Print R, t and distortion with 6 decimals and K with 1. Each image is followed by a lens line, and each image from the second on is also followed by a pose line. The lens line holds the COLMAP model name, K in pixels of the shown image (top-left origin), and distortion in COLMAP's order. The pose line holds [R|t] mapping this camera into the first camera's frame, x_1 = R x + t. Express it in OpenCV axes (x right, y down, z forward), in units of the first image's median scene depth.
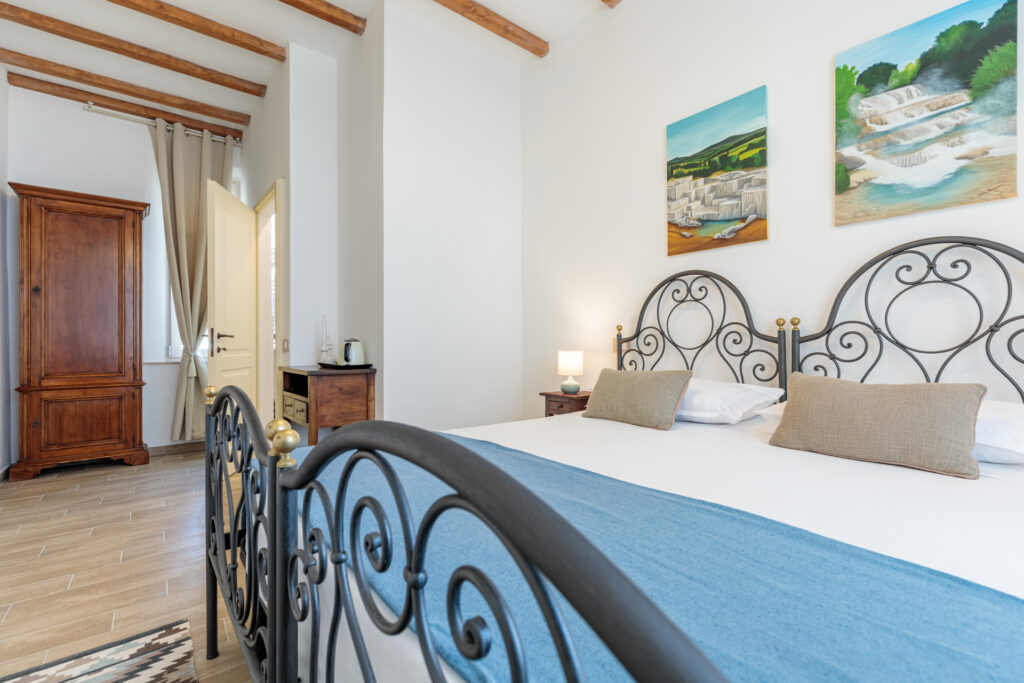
lens RADIAL K [[466.5, 0, 512.0], [0, 466.5, 341.5], [0, 0, 1]] dist [0.000648, -0.000033]
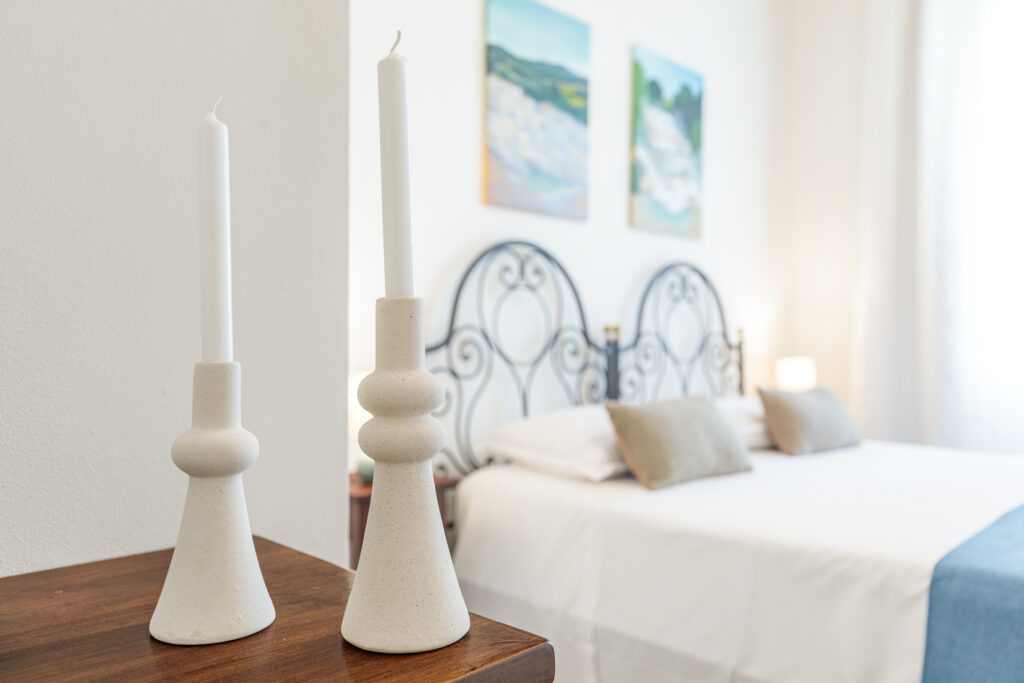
lens RADIAL K [[794.7, 0, 512.0], [0, 794.7, 341.5], [0, 0, 1]] dist [-0.008141, -0.001359]
pose [[-0.104560, 0.003782, 0.994511, -0.736127], [-0.010190, 0.999936, -0.004874, -0.010781], [-0.994466, -0.010643, -0.104515, 1.219652]]
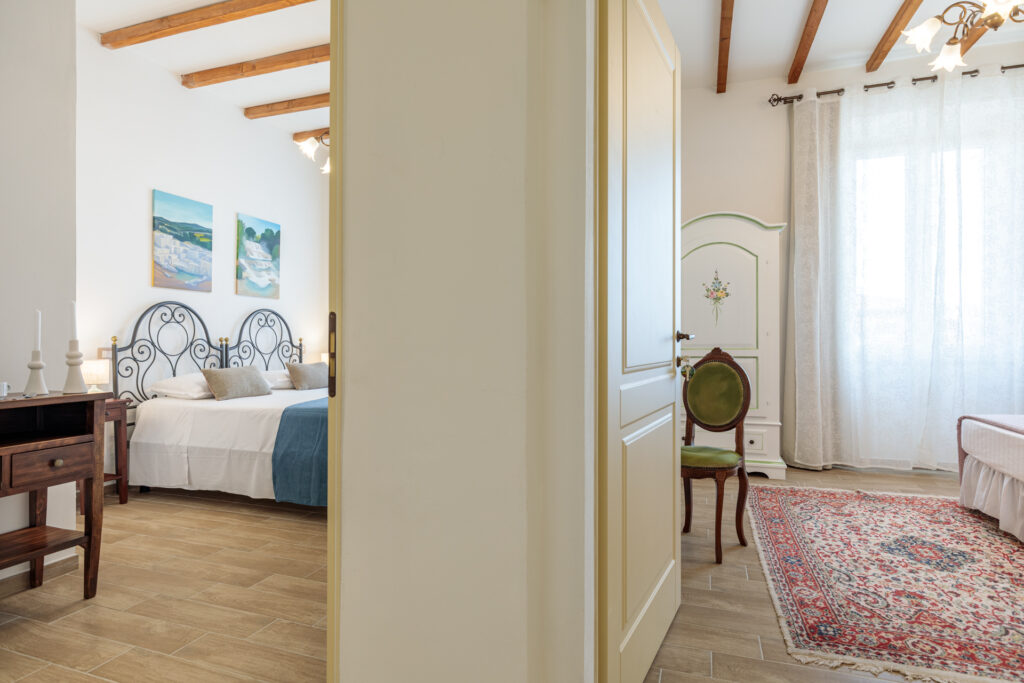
lens RADIAL K [[544.2, 0, 508.5], [0, 544.2, 344.7], [0, 0, 1]] dist [-0.001072, 0.000452]
pose [[-0.531245, -0.000423, 0.847218, -1.743359], [-0.007093, 0.999967, -0.003949, -0.019746], [-0.847189, -0.008107, -0.531230, 1.100275]]
